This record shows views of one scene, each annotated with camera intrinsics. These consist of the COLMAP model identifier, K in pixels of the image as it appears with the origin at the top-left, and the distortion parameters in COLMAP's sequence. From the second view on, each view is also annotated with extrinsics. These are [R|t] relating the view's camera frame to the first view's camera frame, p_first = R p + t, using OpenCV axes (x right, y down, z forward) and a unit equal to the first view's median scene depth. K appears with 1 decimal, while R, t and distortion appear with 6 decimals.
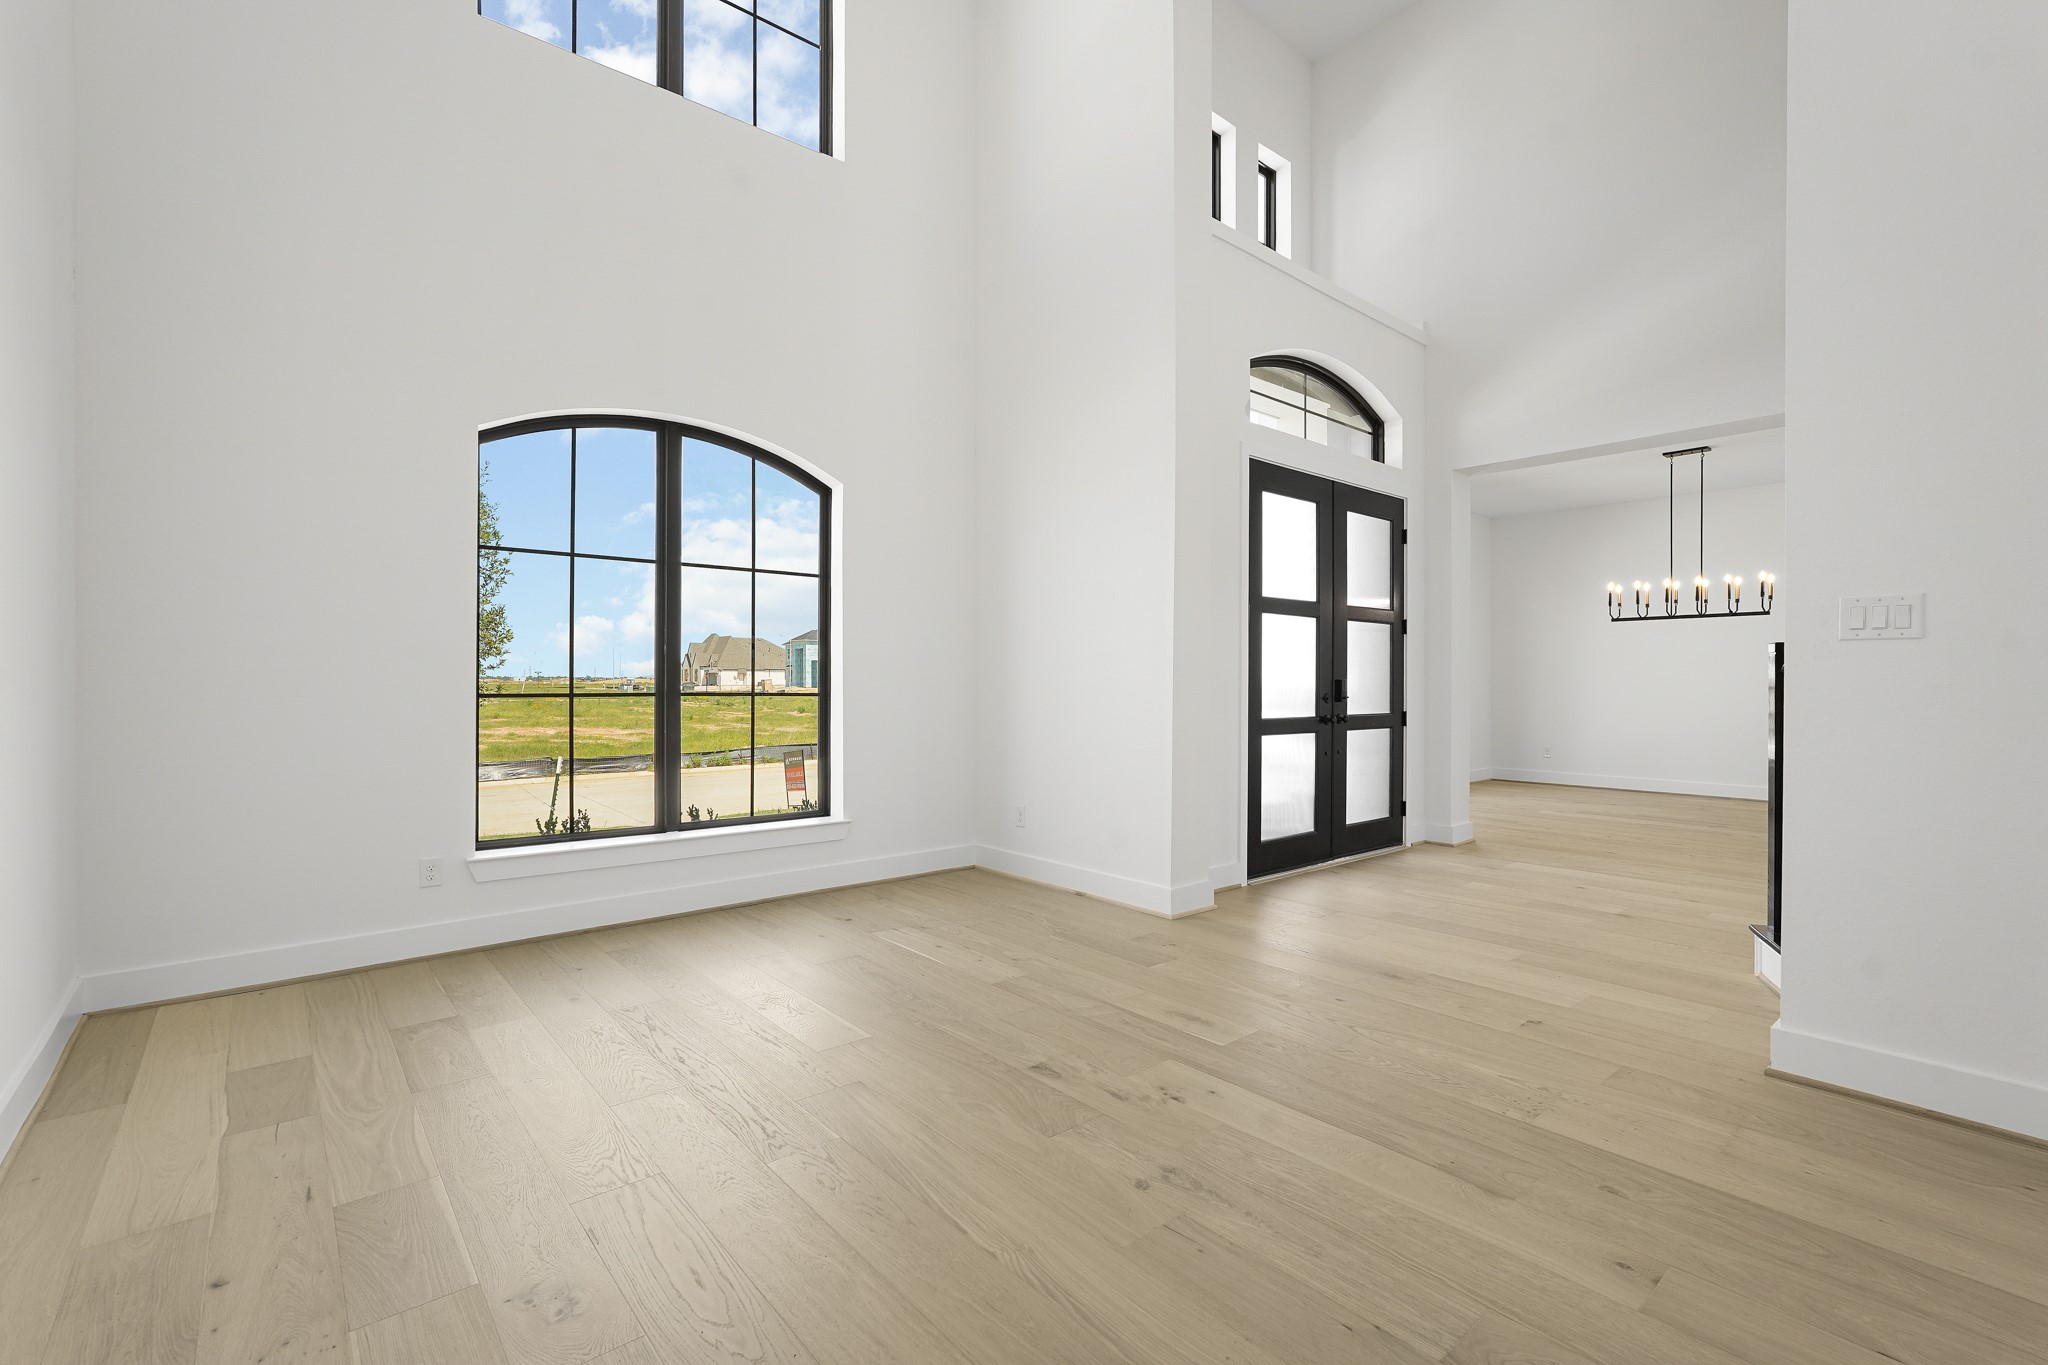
lens RADIAL K [[931.6, 0, 1032.1], [0, 931.6, 661.6], [0, 0, 1]] dist [-0.000674, -0.000617]
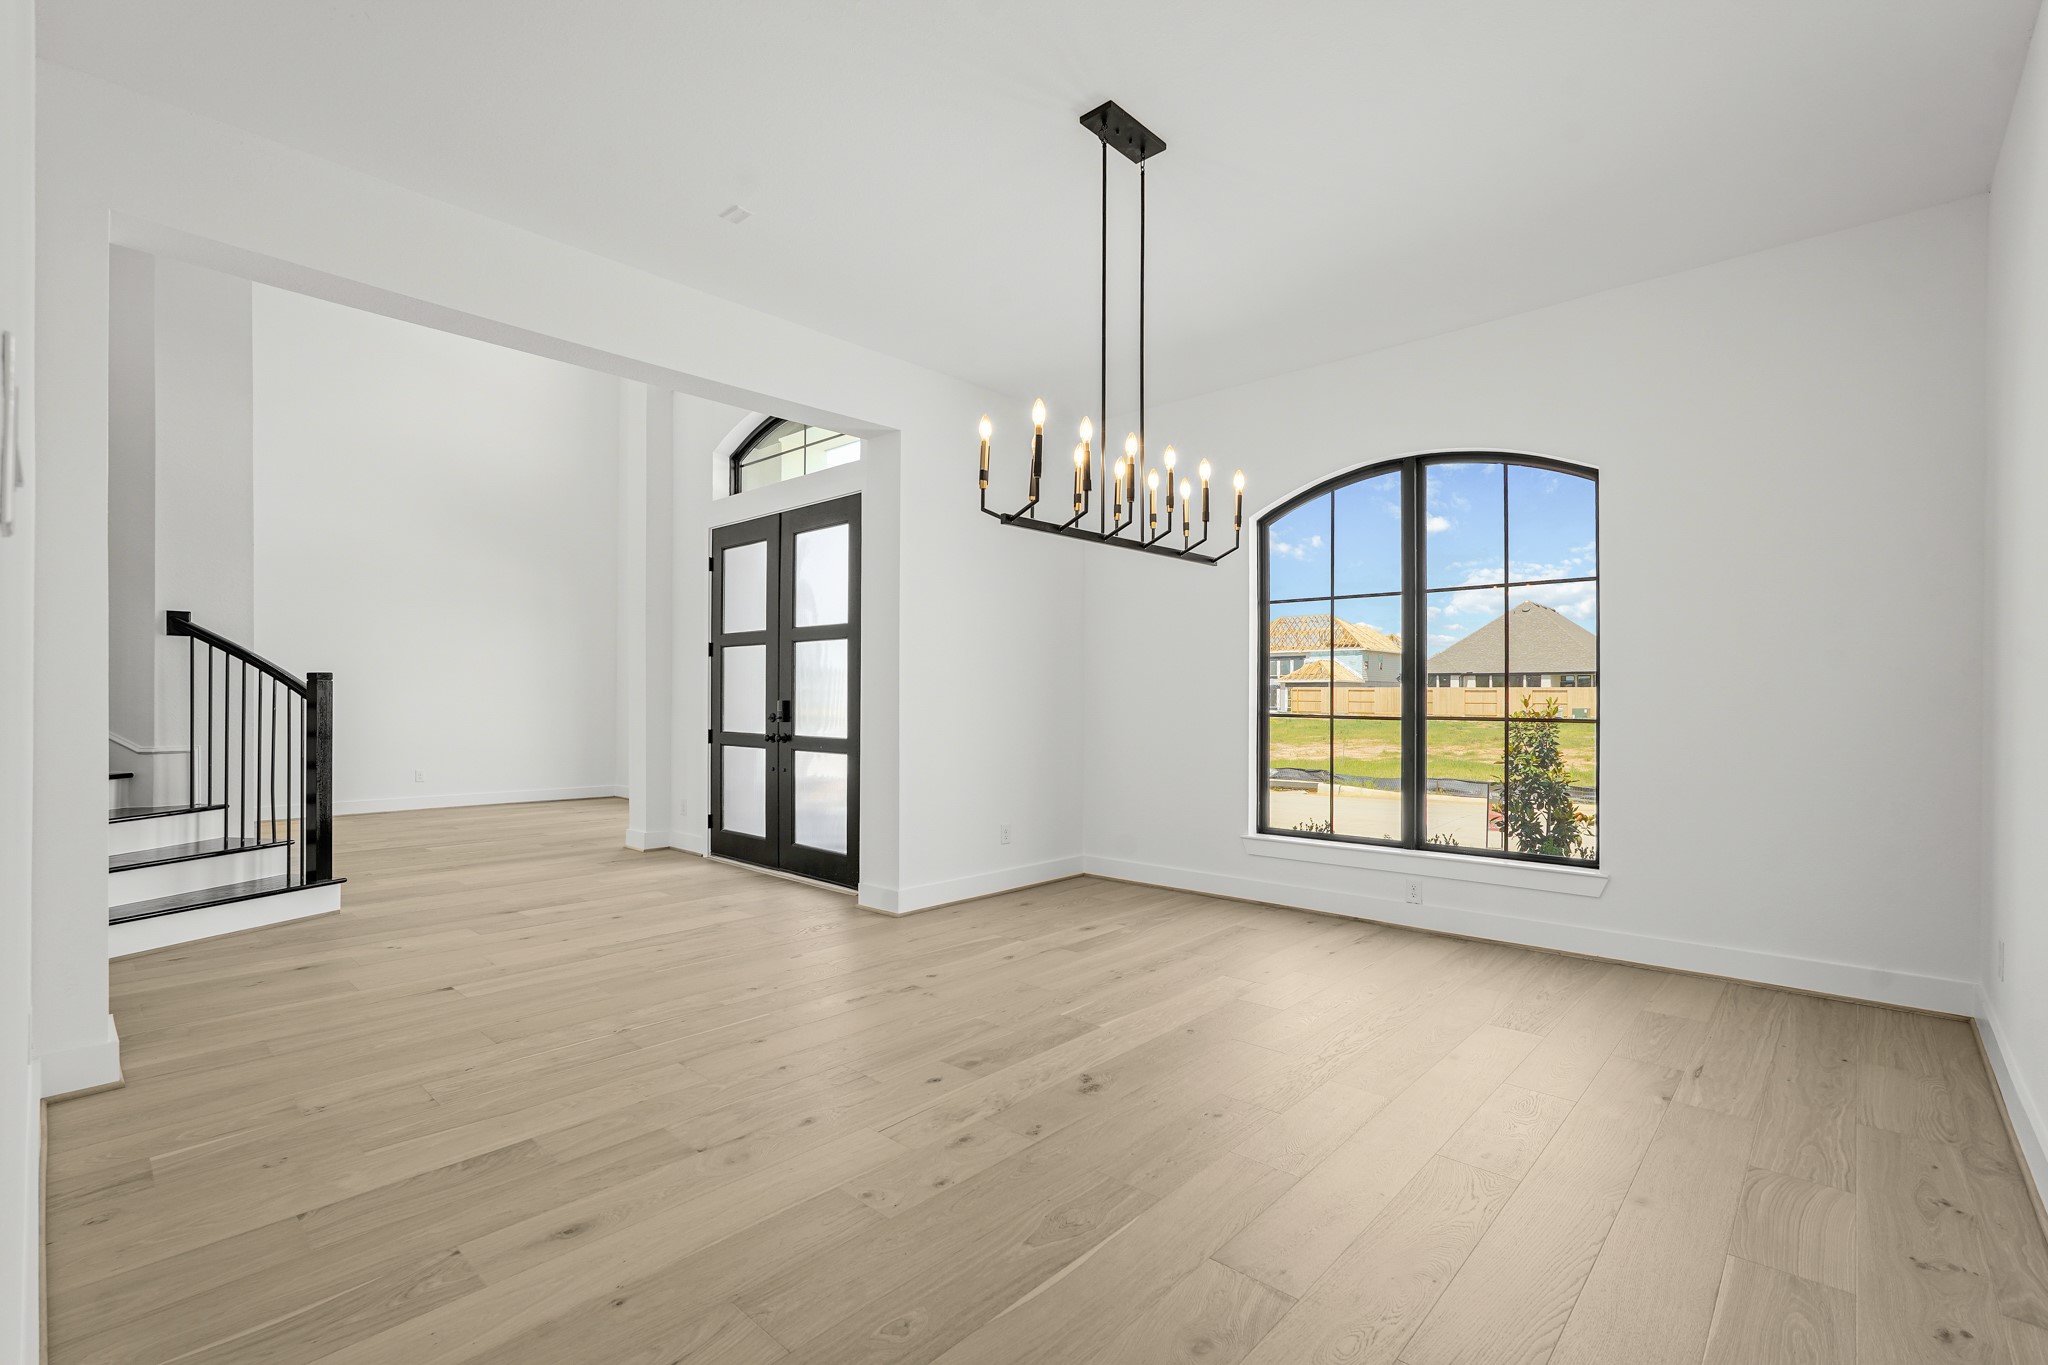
lens RADIAL K [[882.4, 0, 1031.1], [0, 882.4, 690.4], [0, 0, 1]] dist [-0.000662, -0.000175]
pose [[0.105454, -0.008952, -0.994384, 1.252043], [0.008492, 0.999931, -0.008102, 0.016703], [0.994388, -0.007590, 0.105522, 1.092553]]
